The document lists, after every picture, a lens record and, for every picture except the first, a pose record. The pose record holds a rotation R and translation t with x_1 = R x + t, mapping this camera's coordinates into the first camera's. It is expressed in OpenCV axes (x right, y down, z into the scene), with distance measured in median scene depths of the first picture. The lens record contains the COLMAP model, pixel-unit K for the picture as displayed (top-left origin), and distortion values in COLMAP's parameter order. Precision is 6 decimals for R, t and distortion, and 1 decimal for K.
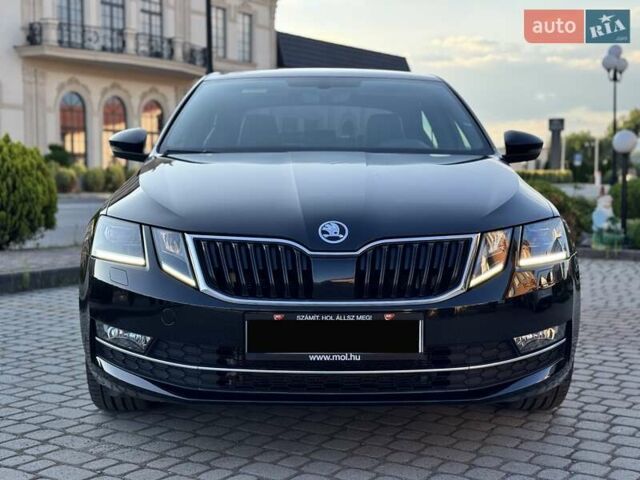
lens RADIAL K [[950.1, 0, 319.4], [0, 950.1, 242.0], [0, 0, 1]] dist [0.125219, 0.000000]
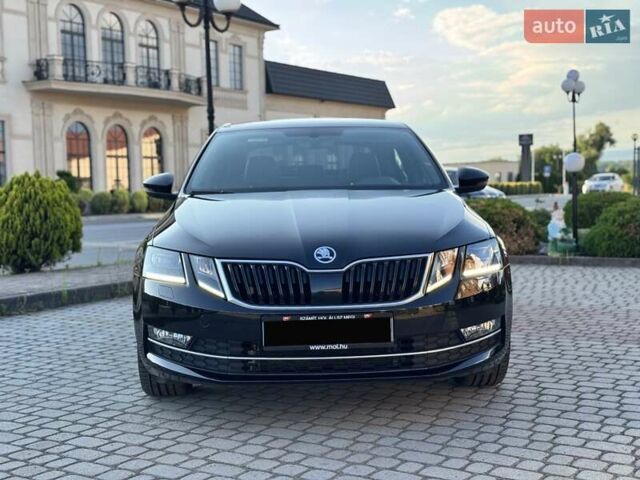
lens RADIAL K [[894.8, 0, 320.1], [0, 894.8, 239.7], [0, 0, 1]] dist [0.122698, 0.000000]
pose [[0.999572, -0.026501, 0.012389, -0.006495], [0.026690, 0.999526, -0.015317, -0.010606], [-0.011977, 0.015641, 0.999806, -0.232398]]
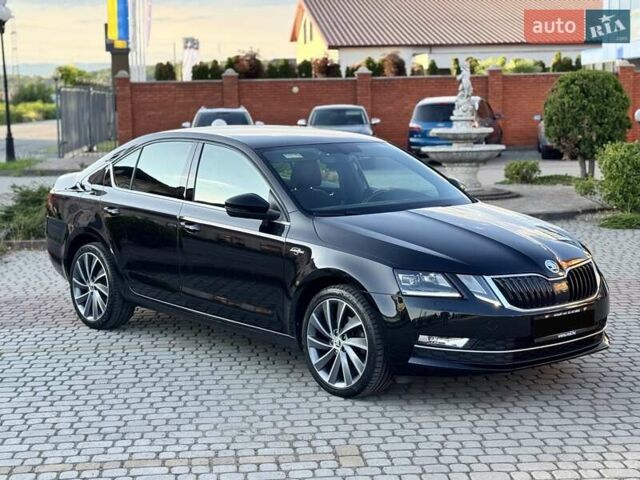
lens RADIAL K [[1187.0, 0, 318.0], [0, 1187.0, 241.7], [0, 0, 1]] dist [0.186186, 0.000000]
pose [[0.763990, -0.092401, 0.638577, -1.488505], [0.065477, 0.995686, 0.065738, -0.197767], [-0.641897, -0.008410, 0.766745, -0.383229]]
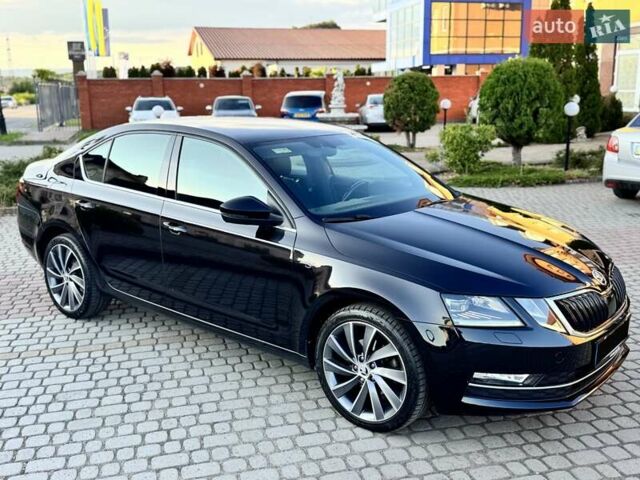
lens RADIAL K [[674.7, 0, 320.8], [0, 674.7, 239.5], [0, 0, 1]] dist [0.076195, 0.000000]
pose [[0.644148, -0.175200, 0.744566, -0.969908], [0.070398, 0.982862, 0.170369, -0.258162], [-0.761655, -0.057327, 0.645442, 0.513161]]
